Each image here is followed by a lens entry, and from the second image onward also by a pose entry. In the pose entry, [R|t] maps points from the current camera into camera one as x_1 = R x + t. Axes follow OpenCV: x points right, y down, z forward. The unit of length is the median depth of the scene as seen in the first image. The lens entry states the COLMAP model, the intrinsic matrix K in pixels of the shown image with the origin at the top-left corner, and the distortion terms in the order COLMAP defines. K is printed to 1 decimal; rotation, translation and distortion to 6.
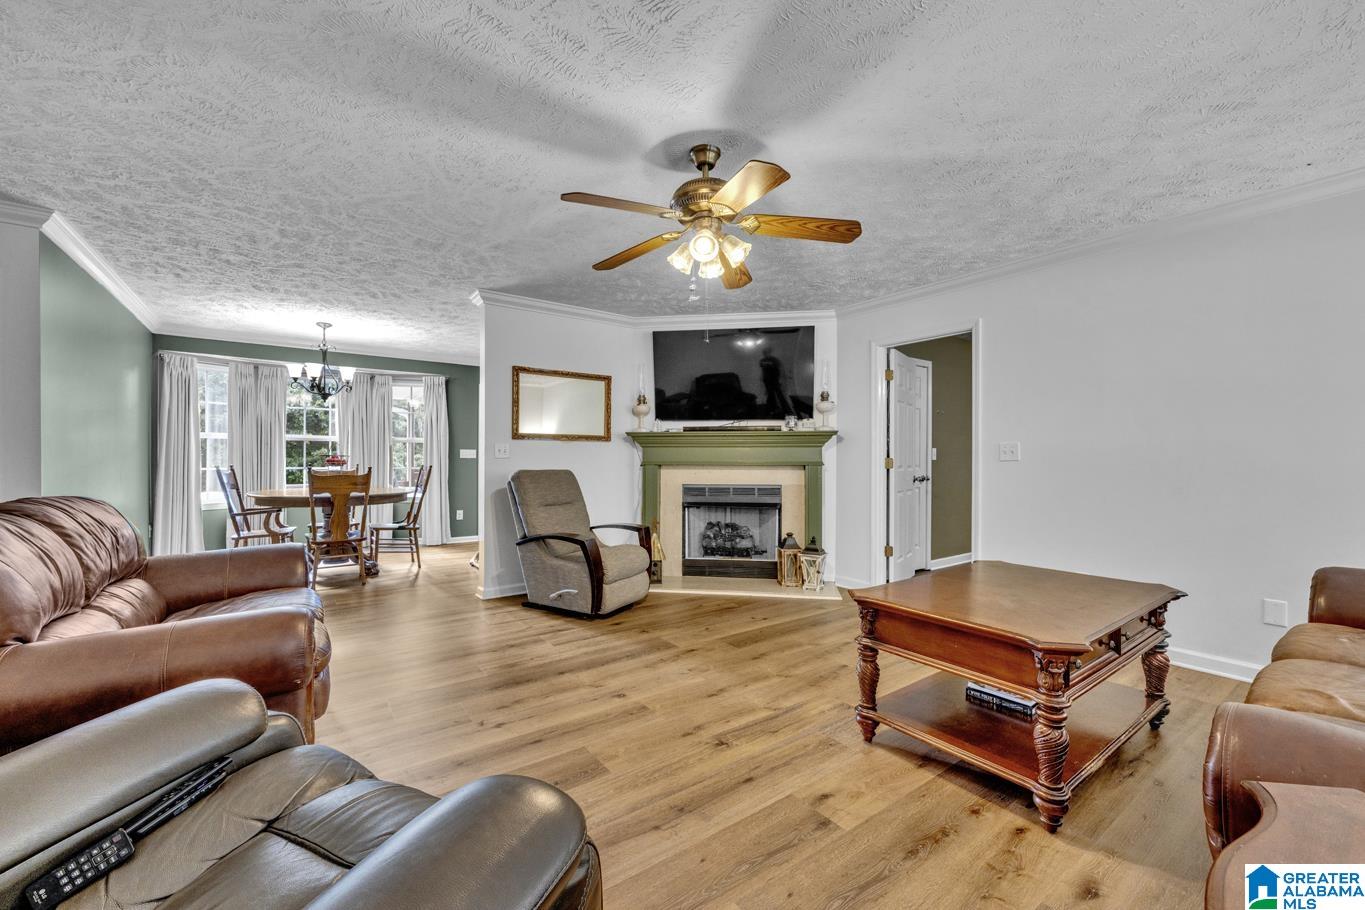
lens RADIAL K [[539.6, 0, 675.7], [0, 539.6, 456.2], [0, 0, 1]] dist [0.000689, -0.000132]
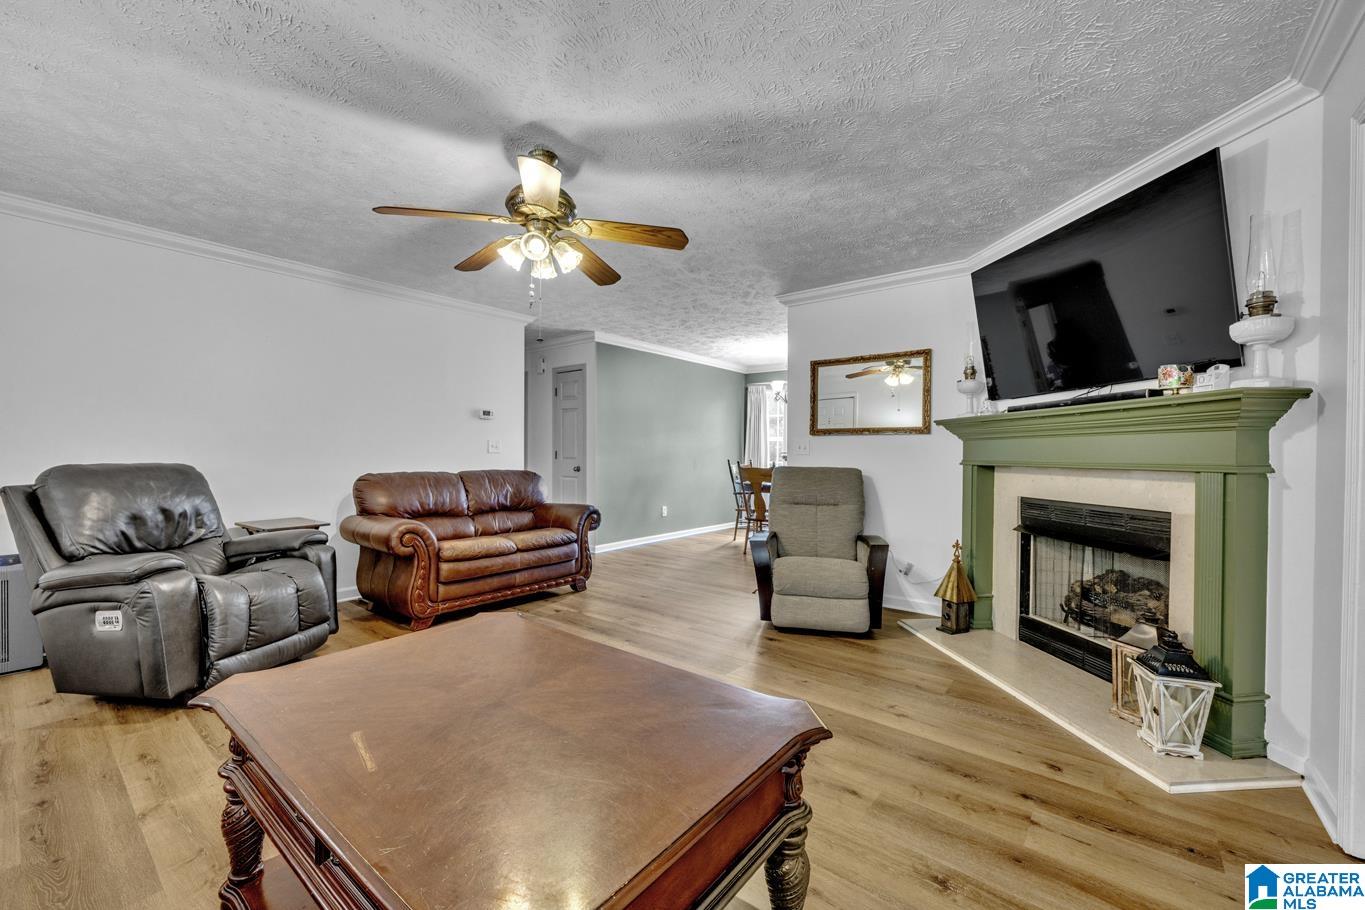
lens RADIAL K [[539.6, 0, 678.8], [0, 539.6, 458.2], [0, 0, 1]] dist [0.000689, -0.000132]
pose [[0.280296, 0.007867, -0.959881, 0.529017], [-0.000060, 0.999967, 0.008178, 0.001314], [0.959913, -0.002235, 0.280288, 0.449785]]
